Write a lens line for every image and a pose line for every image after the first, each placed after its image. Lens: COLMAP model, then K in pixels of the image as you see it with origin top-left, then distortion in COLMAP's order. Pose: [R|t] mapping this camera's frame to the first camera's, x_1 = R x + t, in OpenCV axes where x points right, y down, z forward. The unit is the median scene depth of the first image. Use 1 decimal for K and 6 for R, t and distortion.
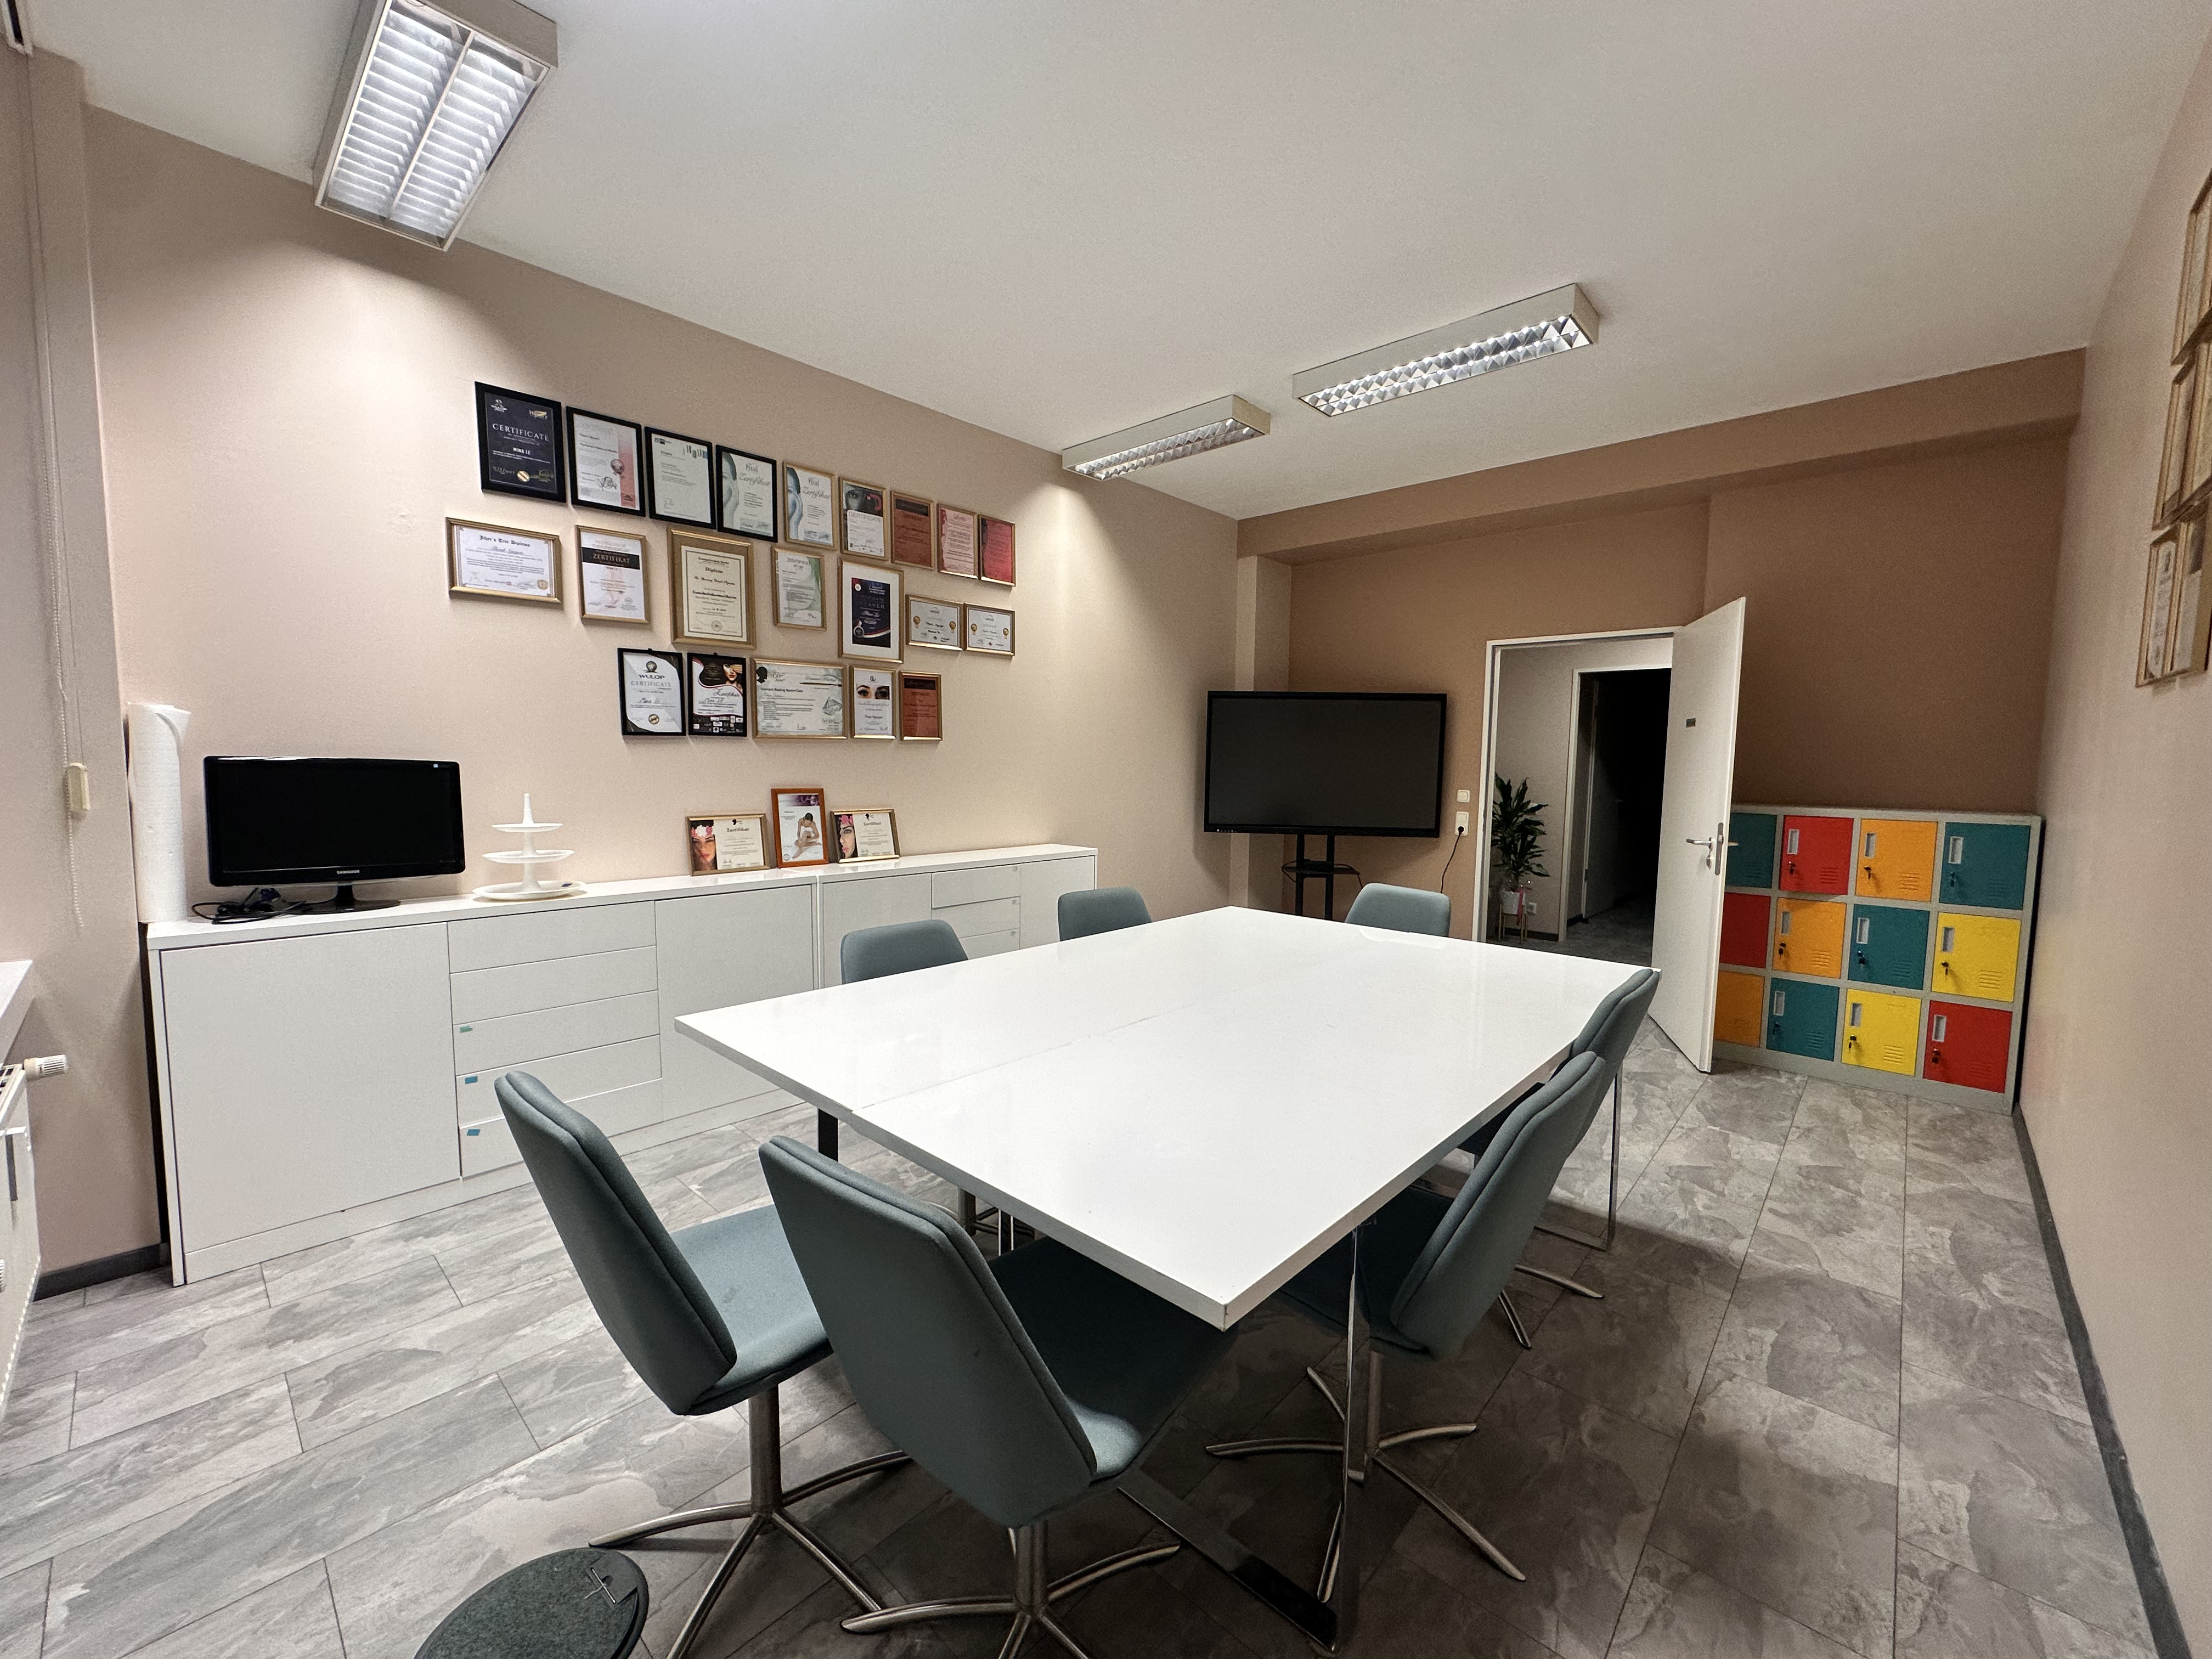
lens RADIAL K [[885.5, 0, 1106.0], [0, 885.5, 829.5], [0, 0, 1]] dist [-0.001158, 0.000273]
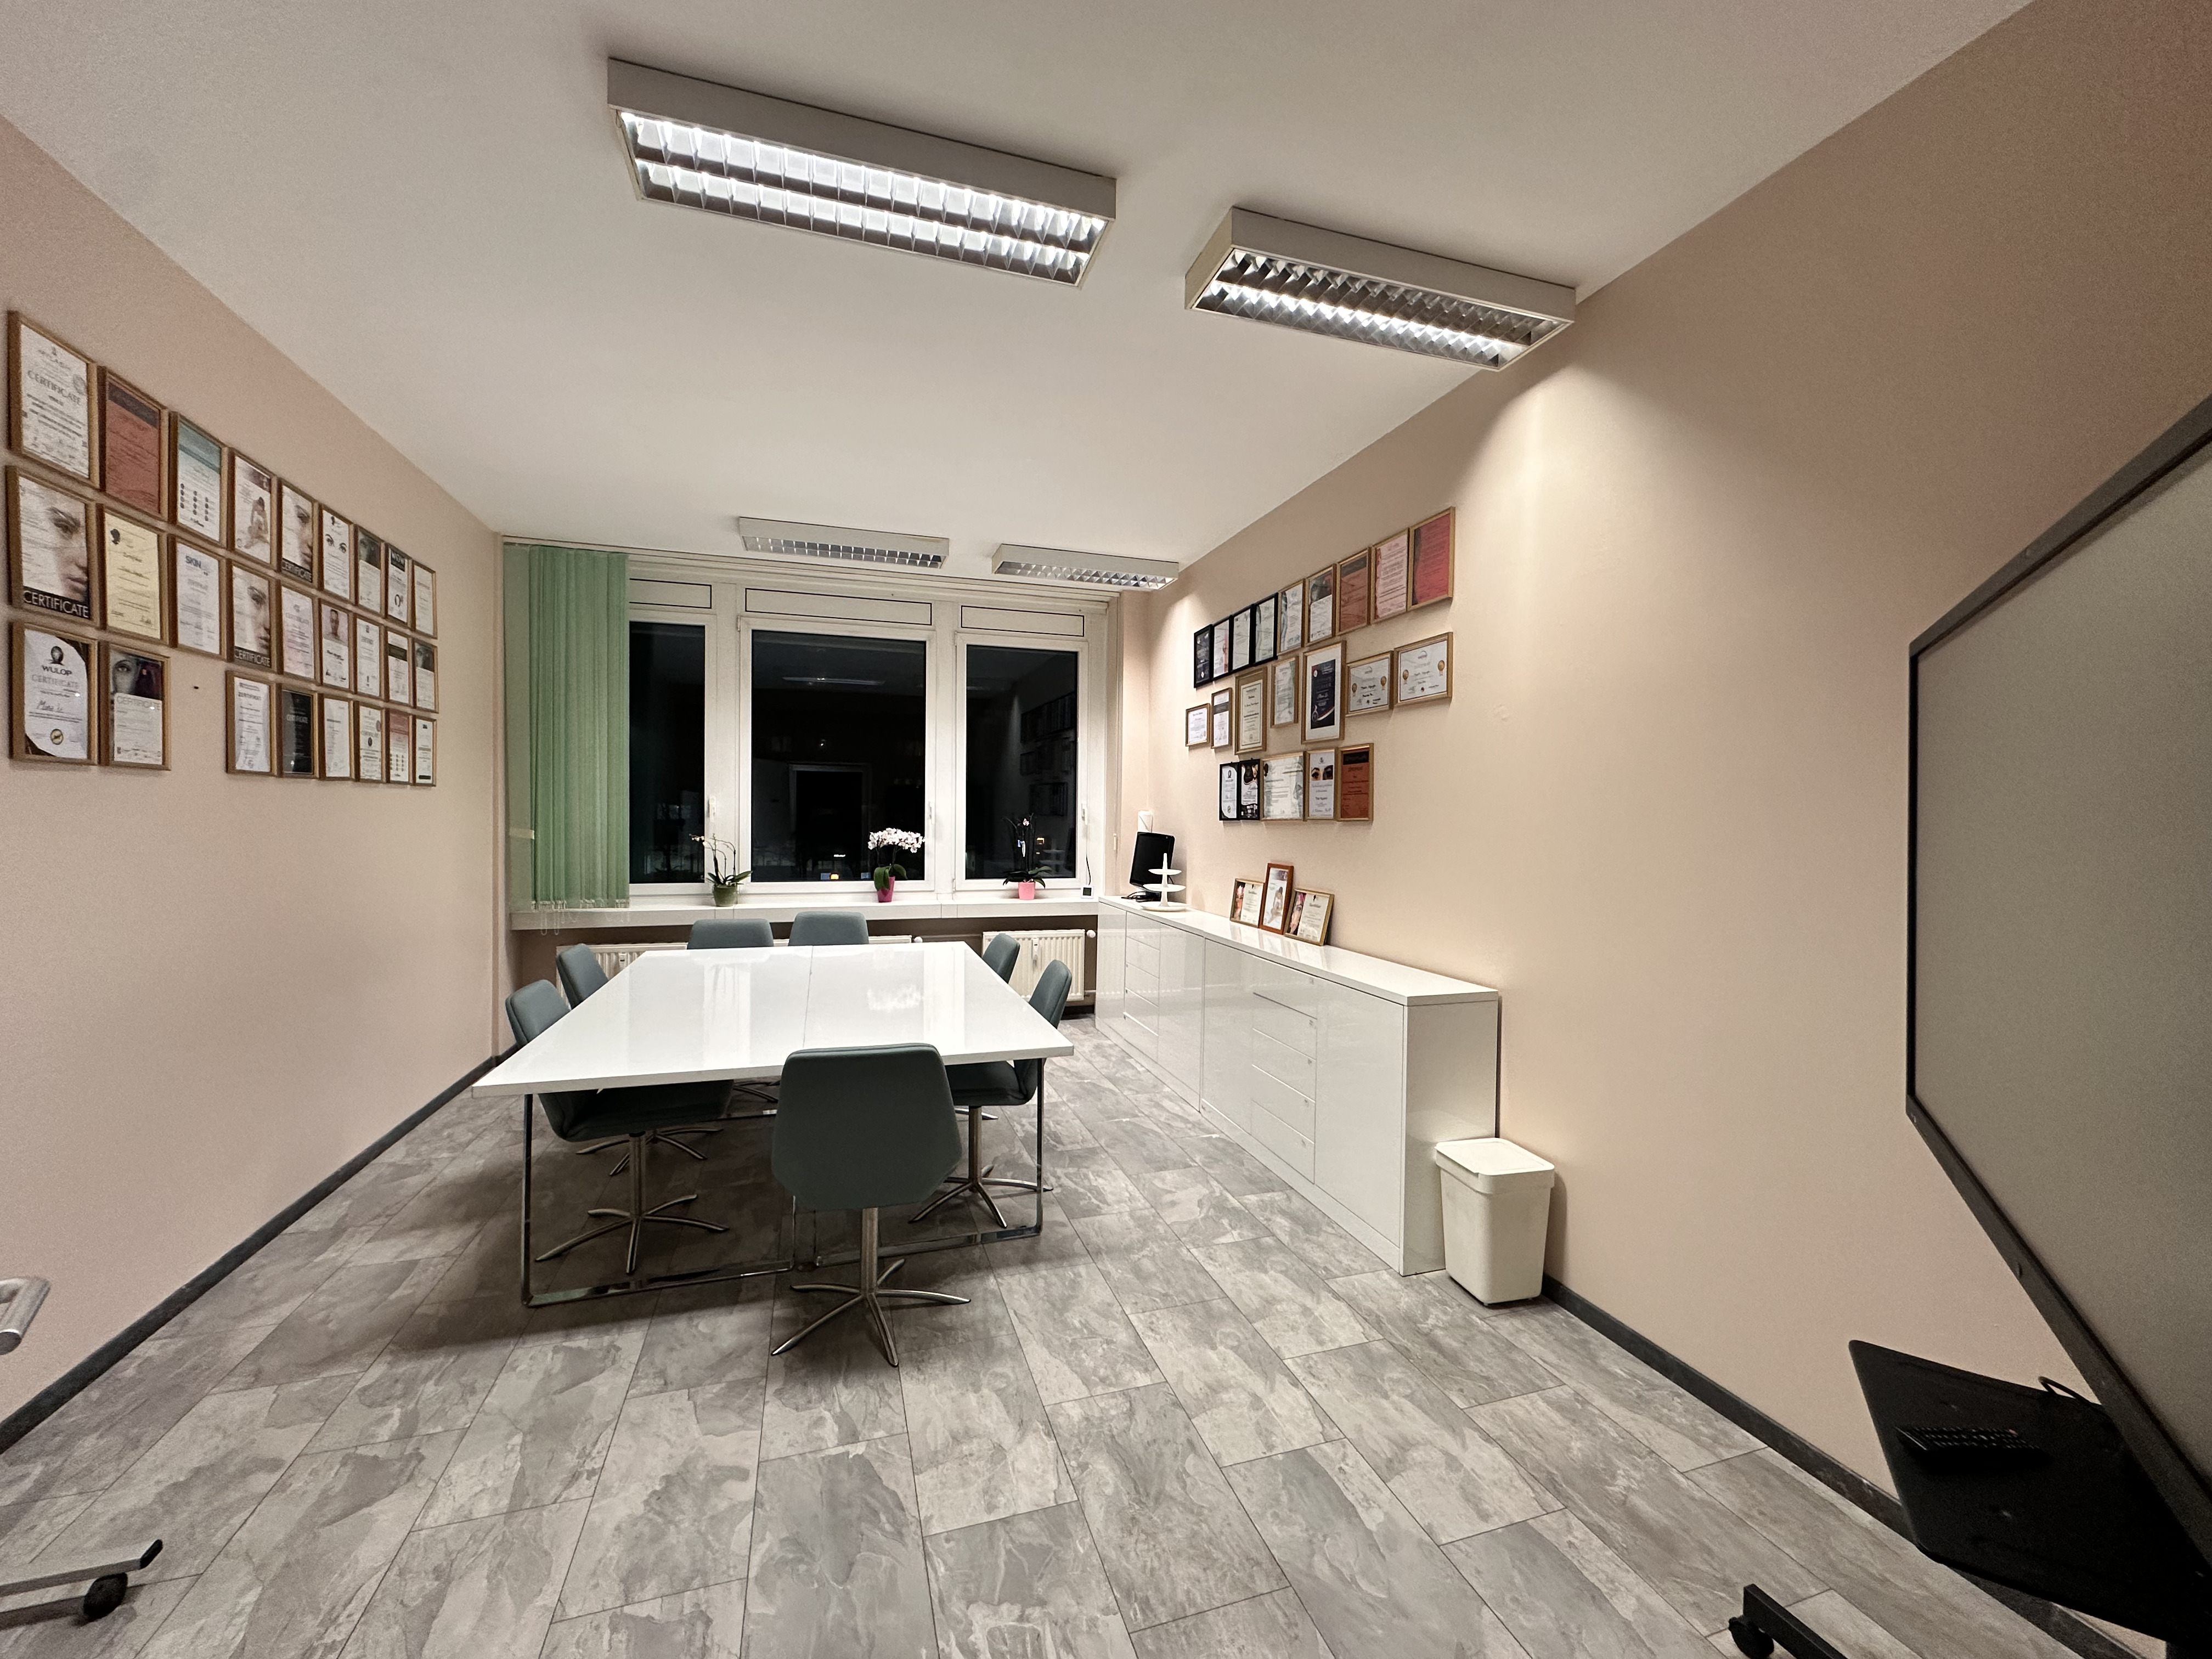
lens RADIAL K [[880.0, 0, 1106.0], [0, 880.0, 829.5], [0, 0, 1]] dist [-0.001741, -0.000743]
pose [[-0.491918, -0.002345, -0.870638, 0.888998], [-0.087529, 0.995063, 0.046775, -0.147109], [0.866231, 0.099215, -0.489695, 1.599327]]
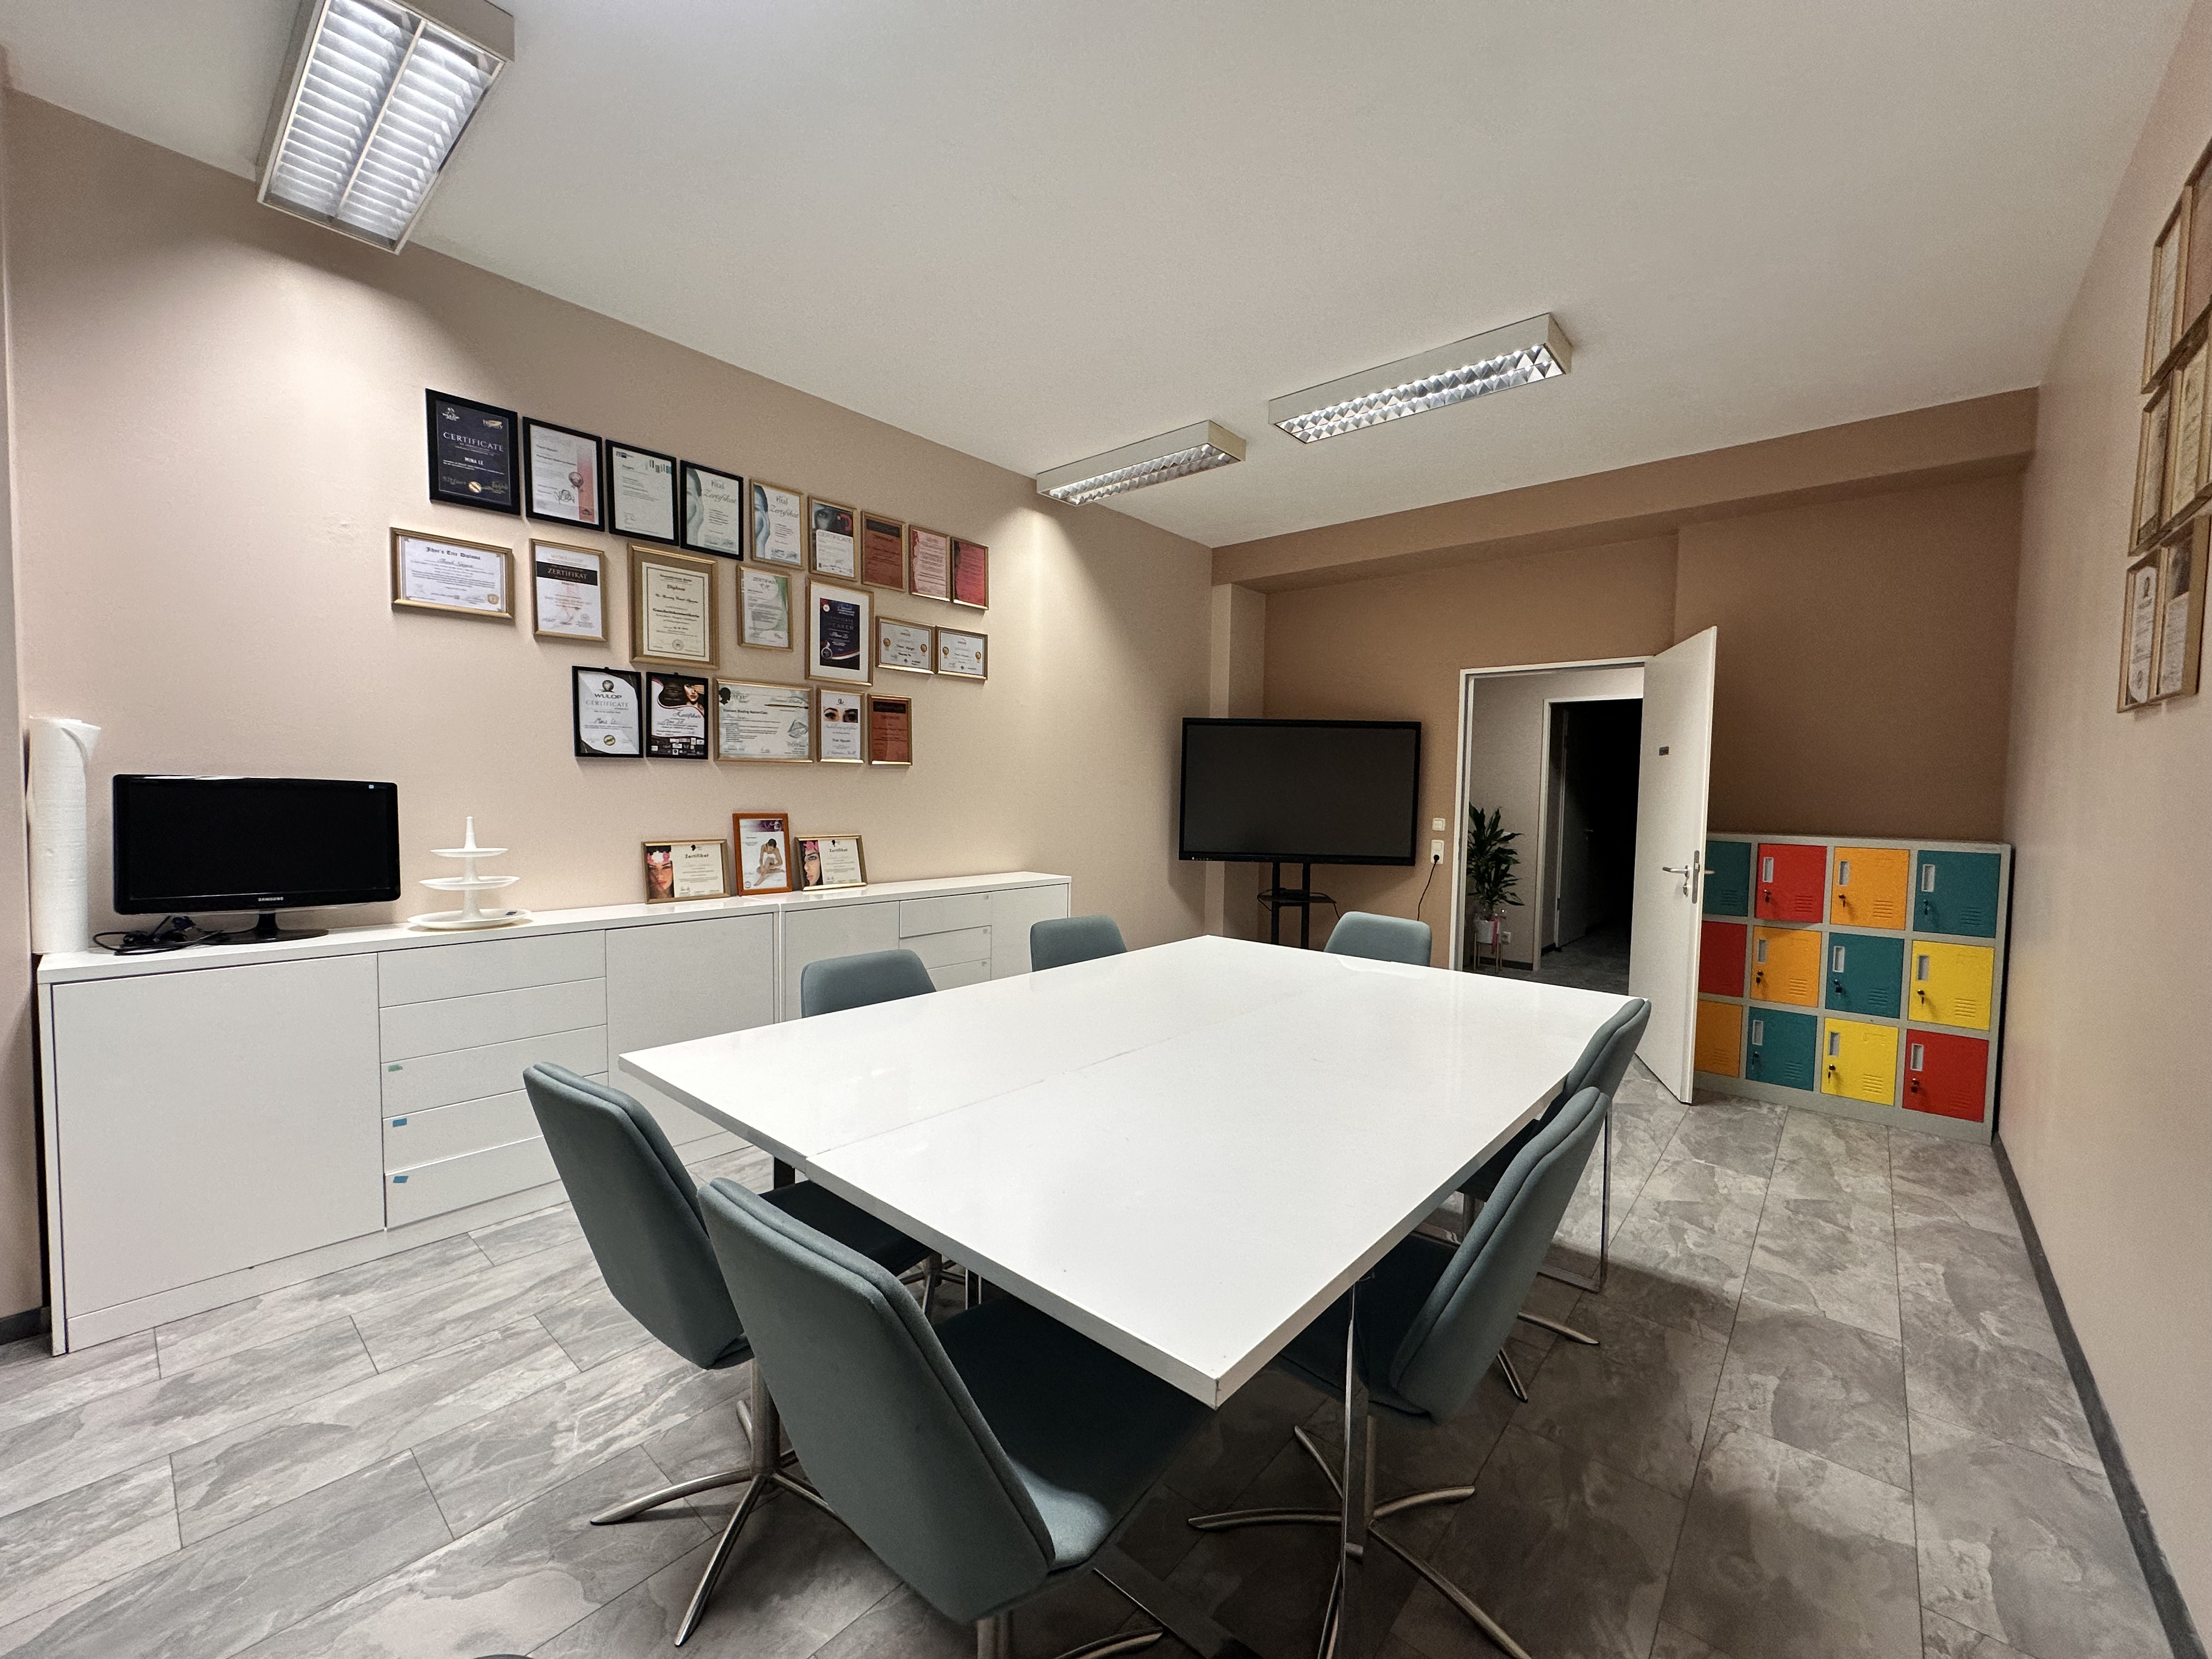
lens RADIAL K [[885.5, 0, 1106.0], [0, 885.5, 829.5], [0, 0, 1]] dist [-0.001158, 0.000273]
pose [[0.999513, 0.002594, 0.031106, -0.002169], [-0.001552, 0.999439, -0.033454, 0.003498], [-0.031175, 0.033390, 0.998956, 0.028486]]
